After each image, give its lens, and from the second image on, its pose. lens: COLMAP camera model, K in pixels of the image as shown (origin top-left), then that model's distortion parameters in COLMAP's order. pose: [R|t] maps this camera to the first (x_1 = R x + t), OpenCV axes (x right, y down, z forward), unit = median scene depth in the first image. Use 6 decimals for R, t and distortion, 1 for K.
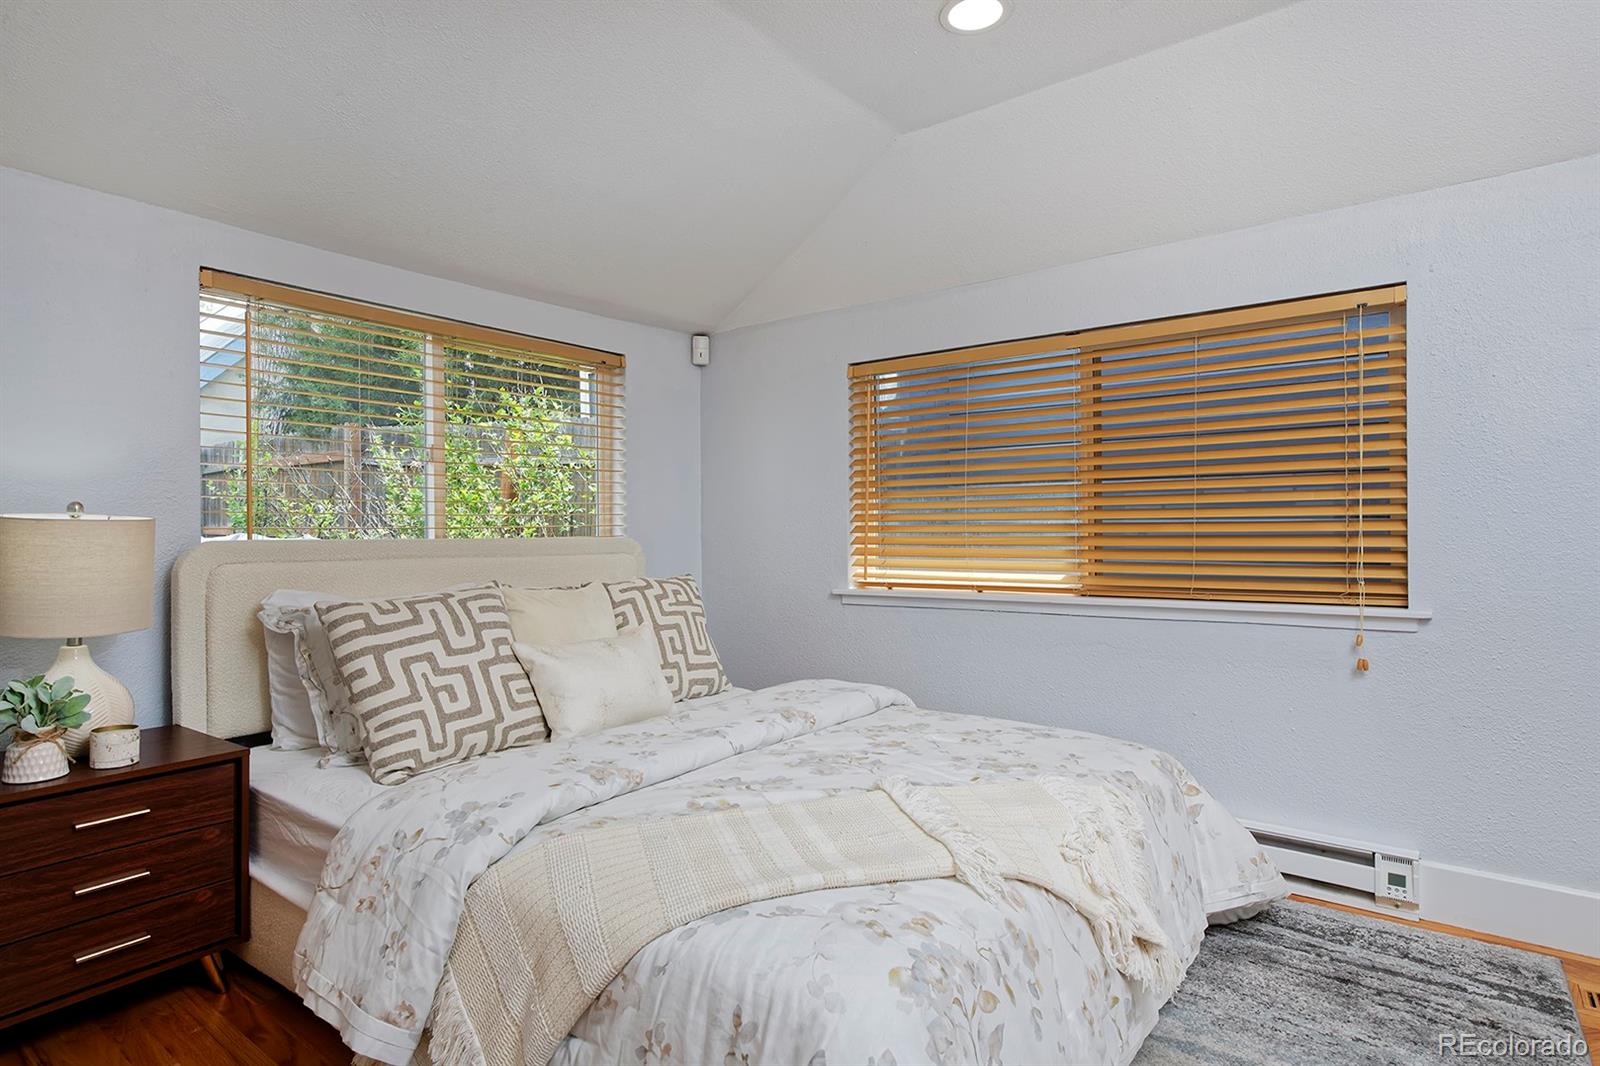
lens RADIAL K [[865.8, 0, 797.9], [0, 865.8, 530.3], [0, 0, 1]] dist [-0.000866, 0.000396]
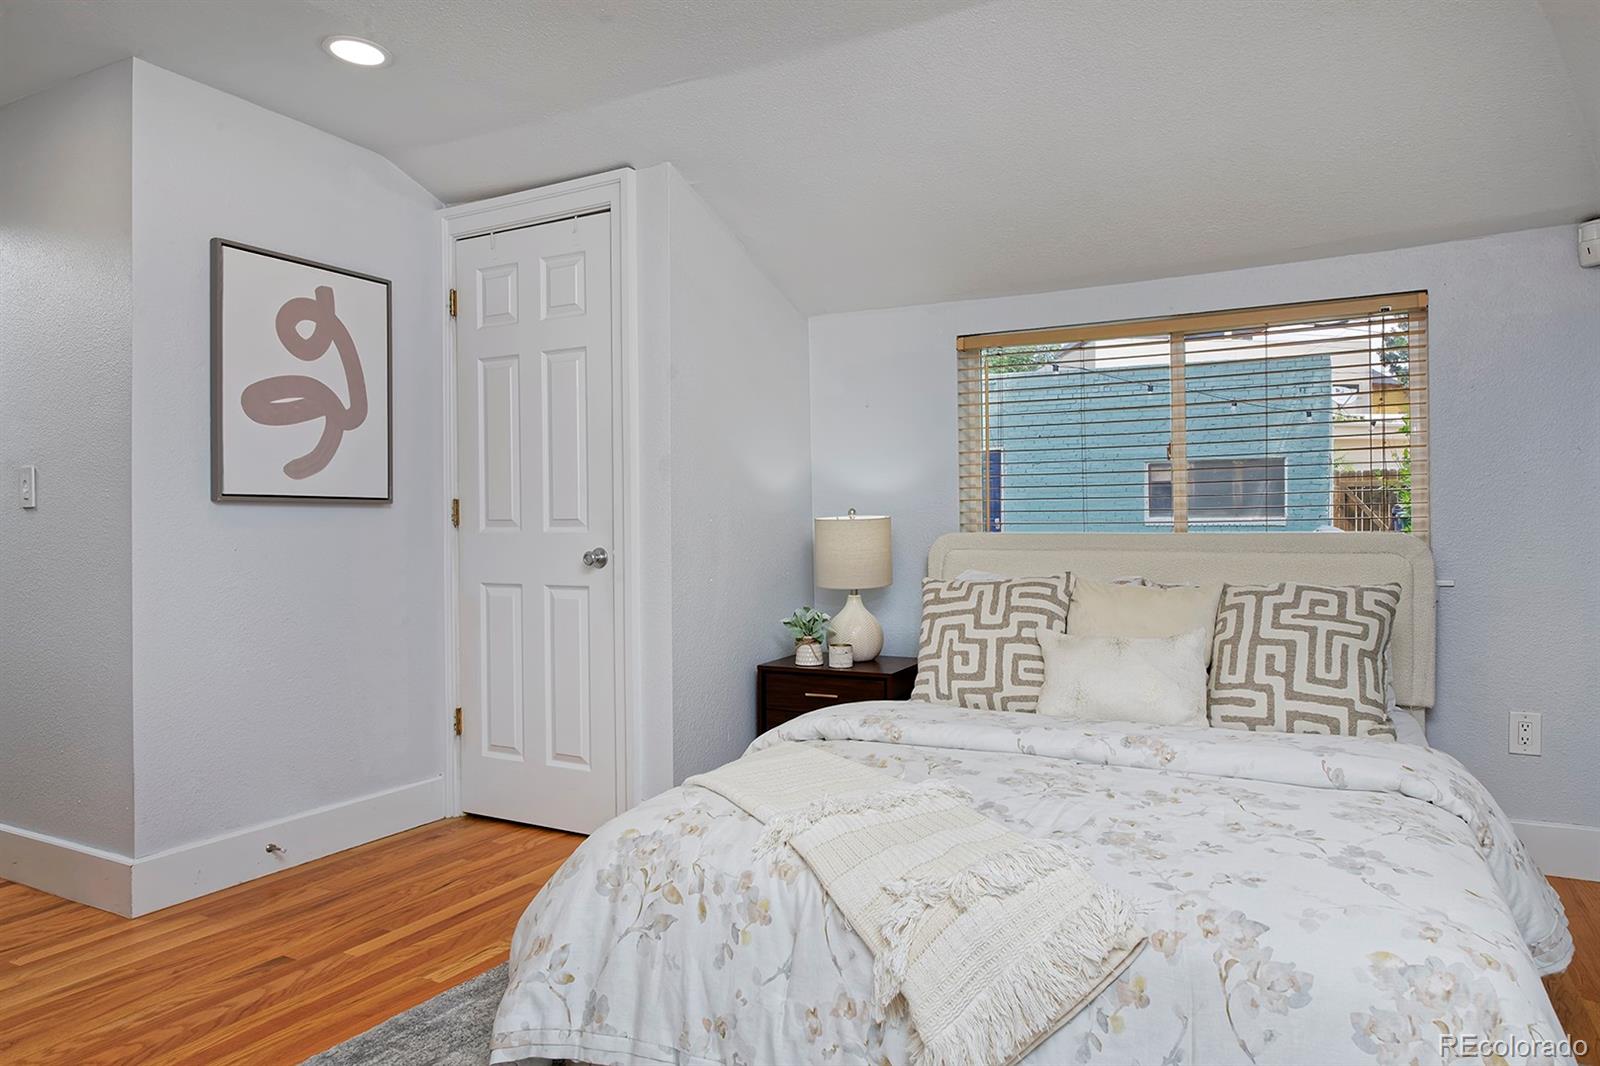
lens RADIAL K [[1029.3, 0, 797.5], [0, 1029.3, 534.7], [0, 0, 1]] dist [-0.000513, 0.000008]
pose [[0.144253, 0.010936, -0.989480, 0.997083], [0.005652, 0.999914, 0.011876, -0.006141], [0.989525, -0.007305, 0.144178, 0.546903]]
